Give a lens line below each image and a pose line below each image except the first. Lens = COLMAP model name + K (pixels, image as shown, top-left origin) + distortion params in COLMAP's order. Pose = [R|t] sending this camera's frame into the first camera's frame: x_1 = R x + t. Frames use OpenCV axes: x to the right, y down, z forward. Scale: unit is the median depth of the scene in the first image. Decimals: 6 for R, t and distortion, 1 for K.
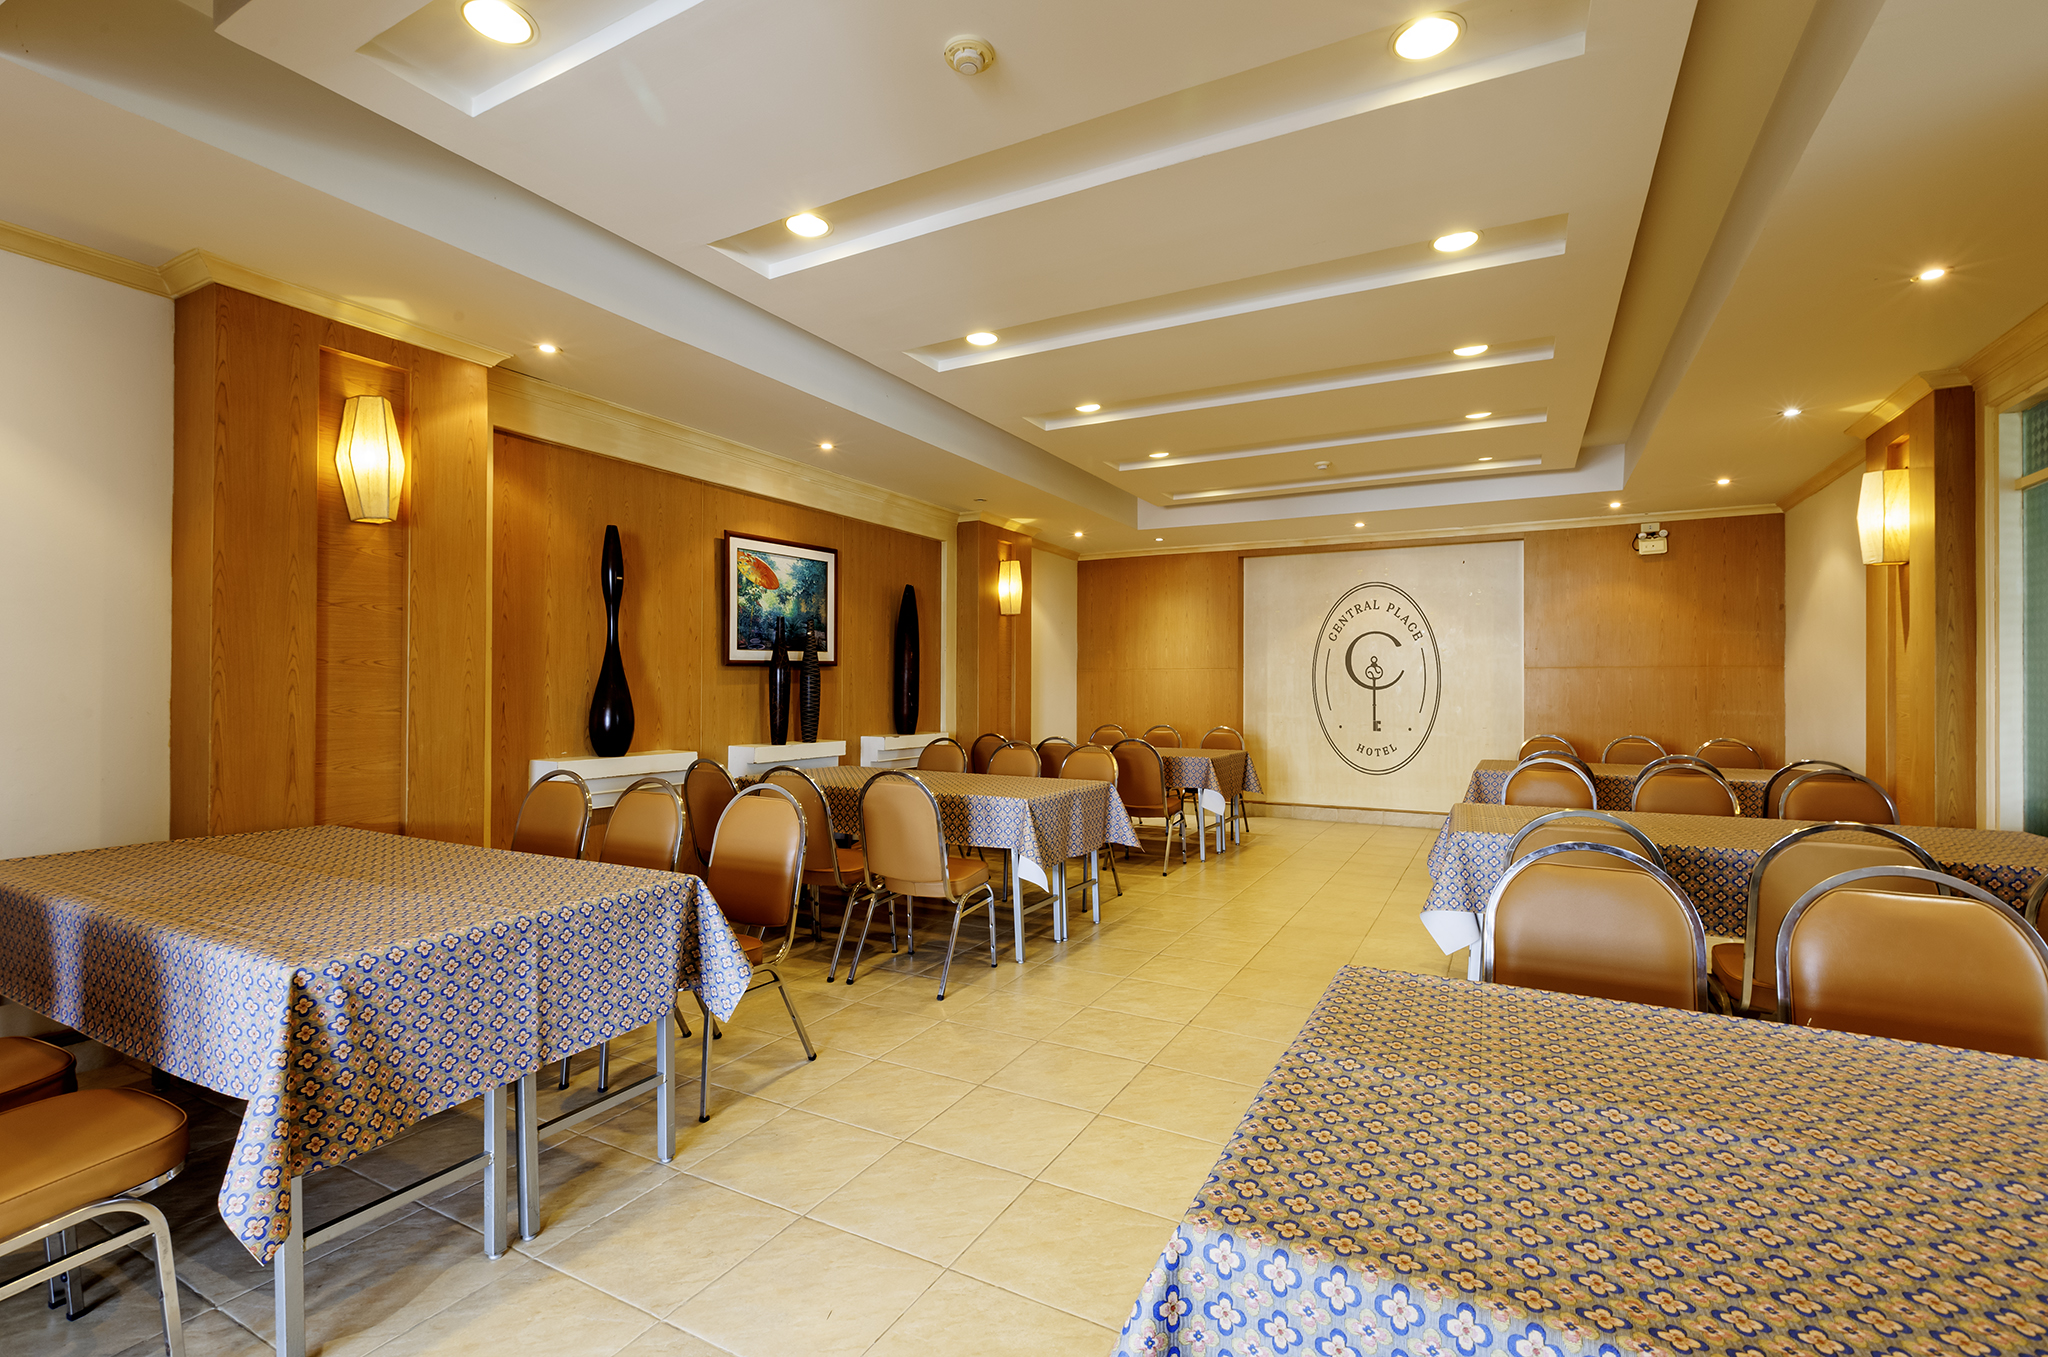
lens RADIAL K [[925.4, 0, 1025.3], [0, 925.4, 666.9], [0, 0, 1]] dist [-0.000192, -0.000128]
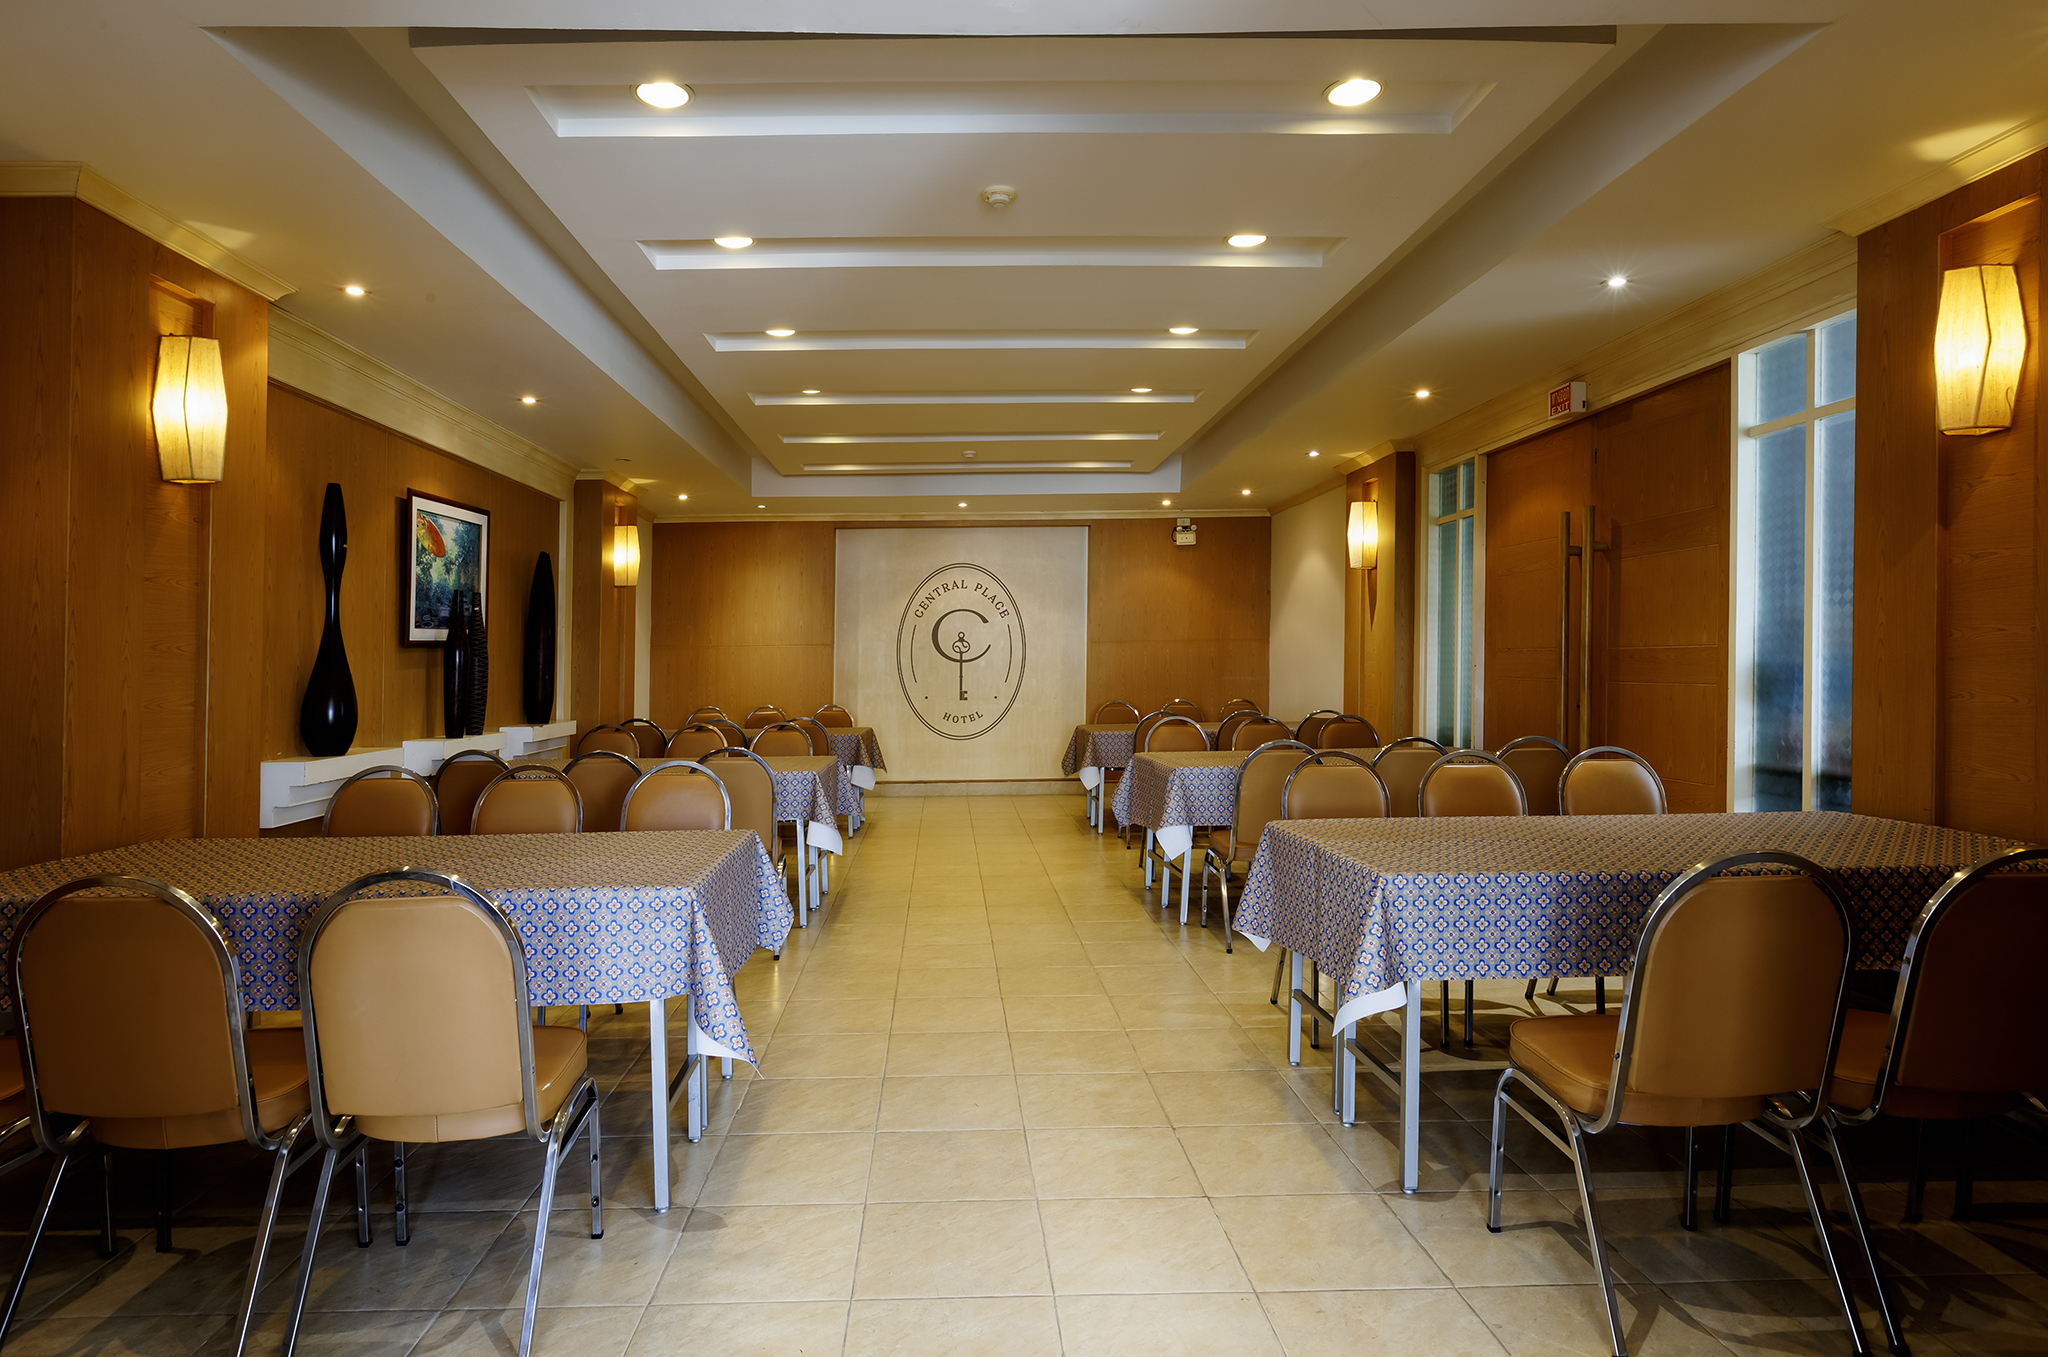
lens RADIAL K [[1153.0, 0, 1018.8], [0, 1153.0, 665.6], [0, 0, 1]] dist [0.005042, -0.000418]
pose [[0.849962, -0.016820, 0.526576, -0.386661], [0.004923, 0.999700, 0.023986, -0.006767], [-0.526821, -0.017795, 0.849790, -0.190418]]
